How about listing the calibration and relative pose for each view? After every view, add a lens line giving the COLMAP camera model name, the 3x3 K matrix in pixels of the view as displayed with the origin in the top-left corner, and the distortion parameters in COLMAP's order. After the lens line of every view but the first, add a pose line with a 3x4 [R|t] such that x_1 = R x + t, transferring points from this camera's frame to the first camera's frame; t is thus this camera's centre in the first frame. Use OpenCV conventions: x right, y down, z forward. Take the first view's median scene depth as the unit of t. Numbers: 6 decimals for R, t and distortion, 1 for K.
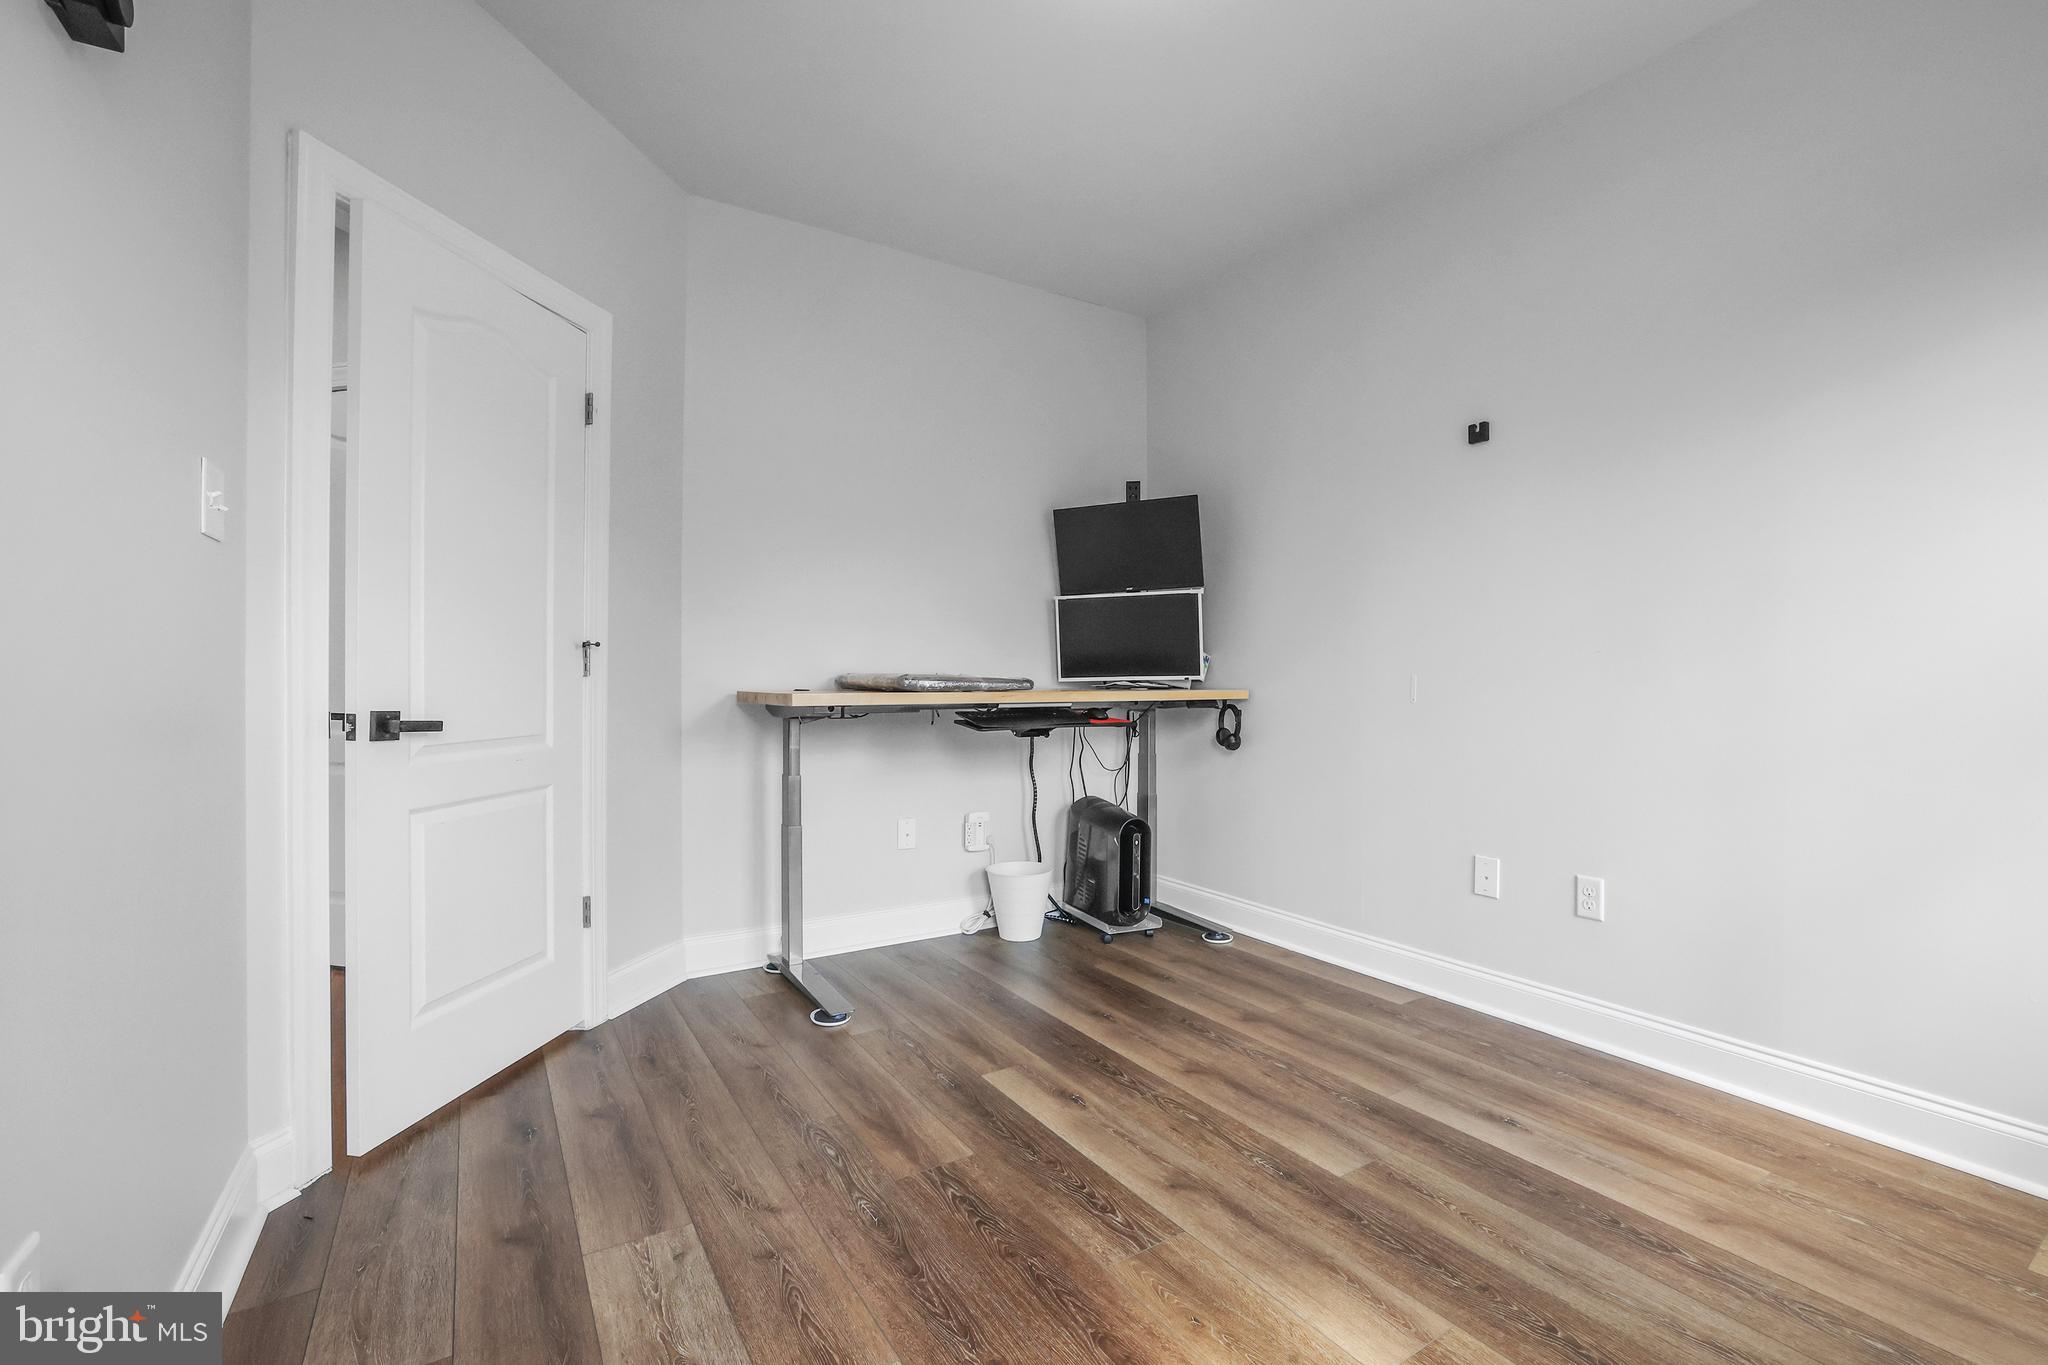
lens RADIAL K [[894.7, 0, 1026.6], [0, 894.7, 673.7], [0, 0, 1]] dist [-0.045079, 0.014509]
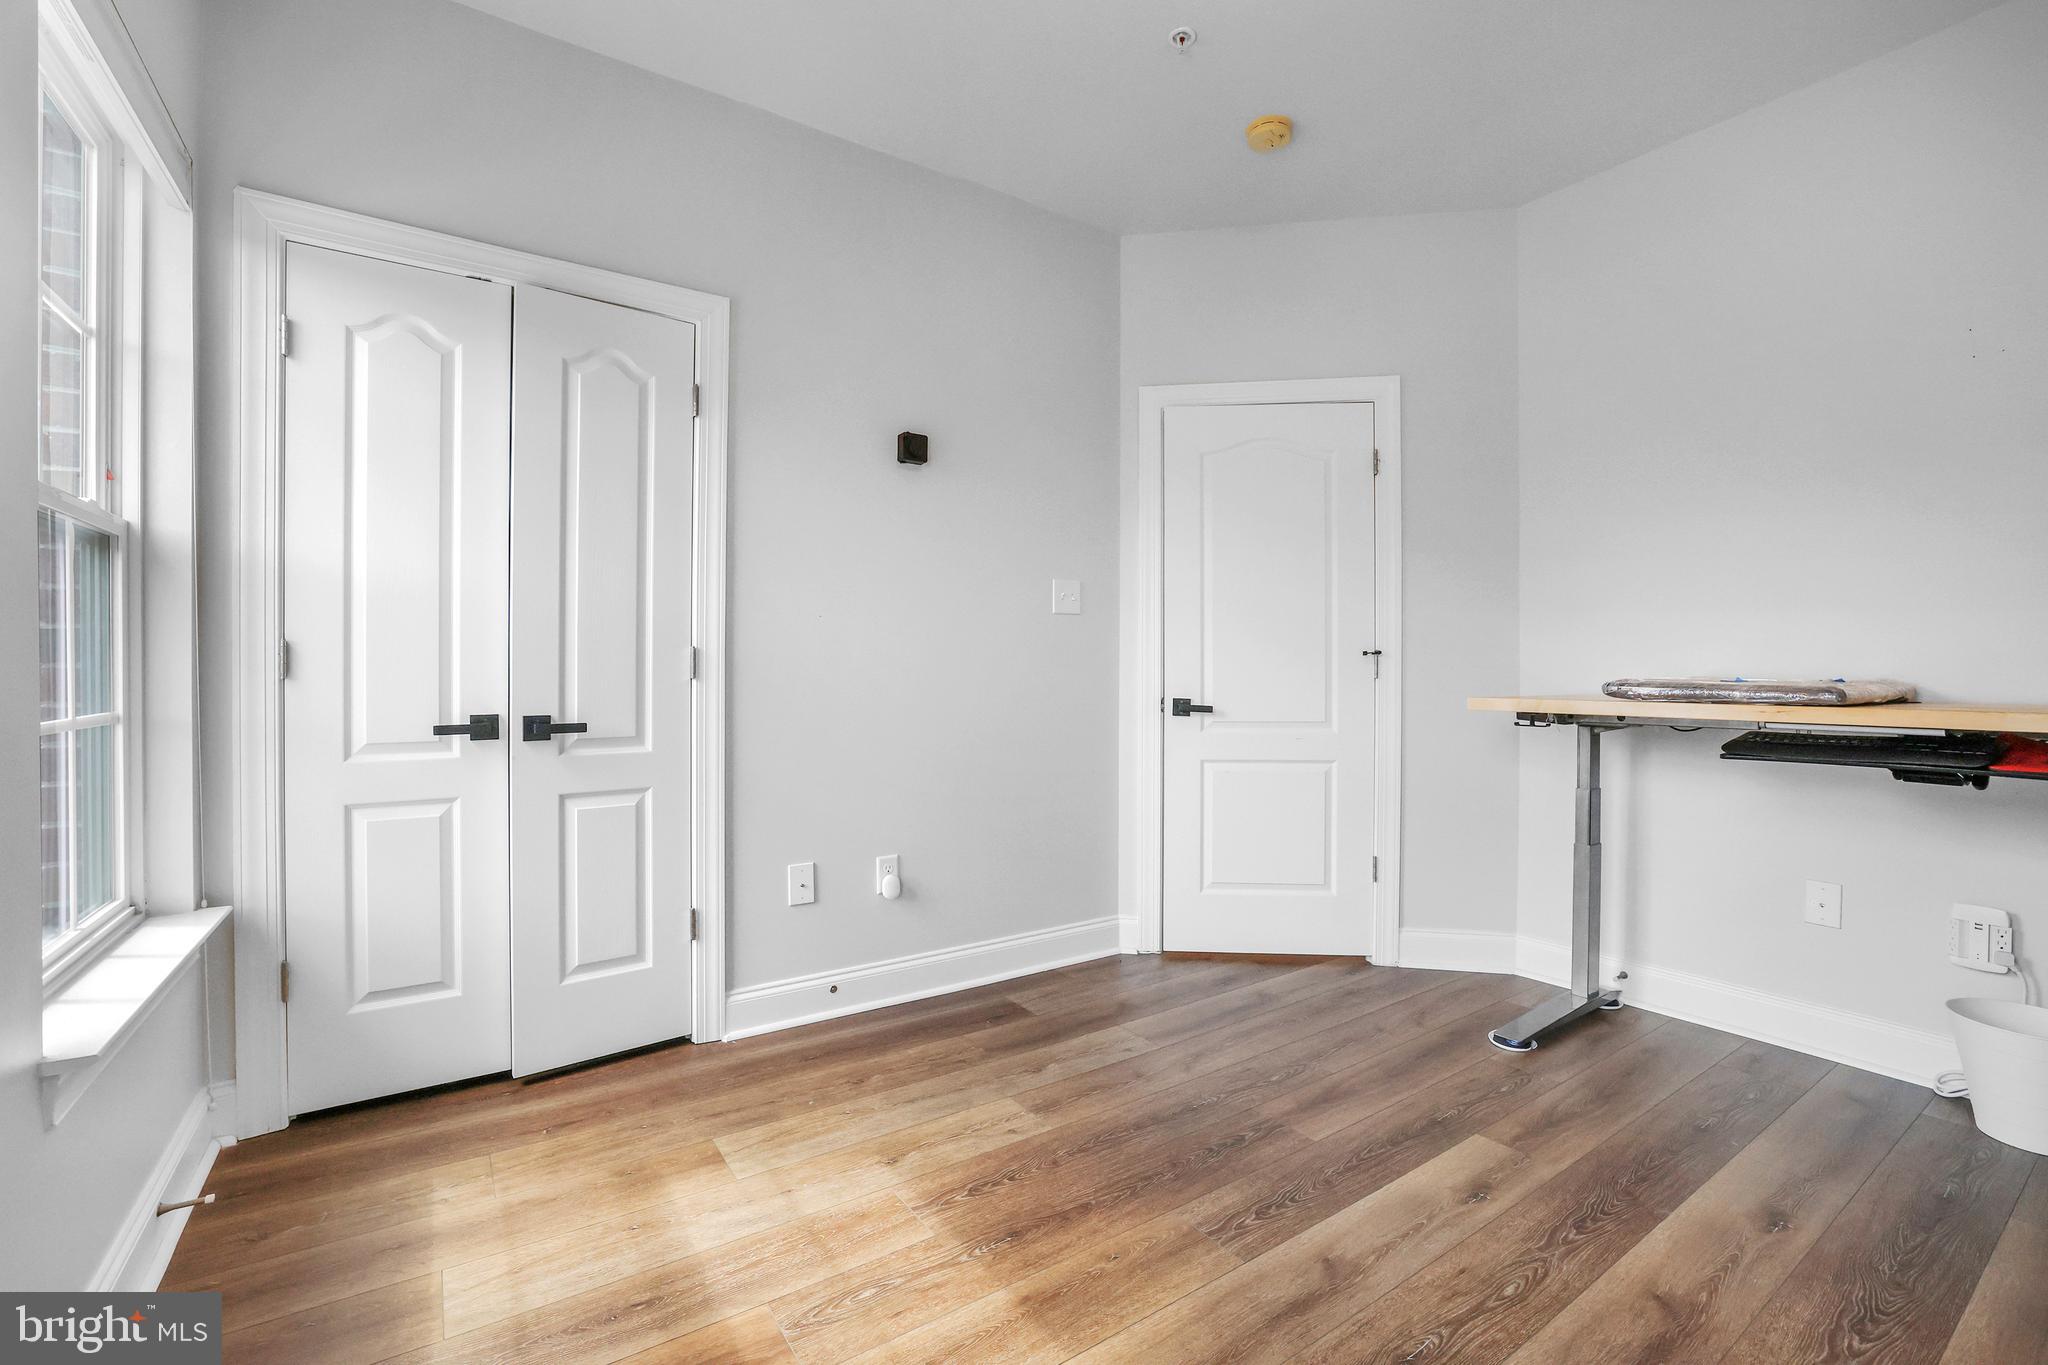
lens RADIAL K [[894.7, 0, 1026.6], [0, 894.7, 673.7], [0, 0, 1]] dist [-0.045079, 0.014509]
pose [[0.028682, -0.000327, -0.999589, 0.845760], [-0.000372, 1.000000, -0.000338, -0.004582], [0.999589, 0.000382, 0.028682, 0.551515]]
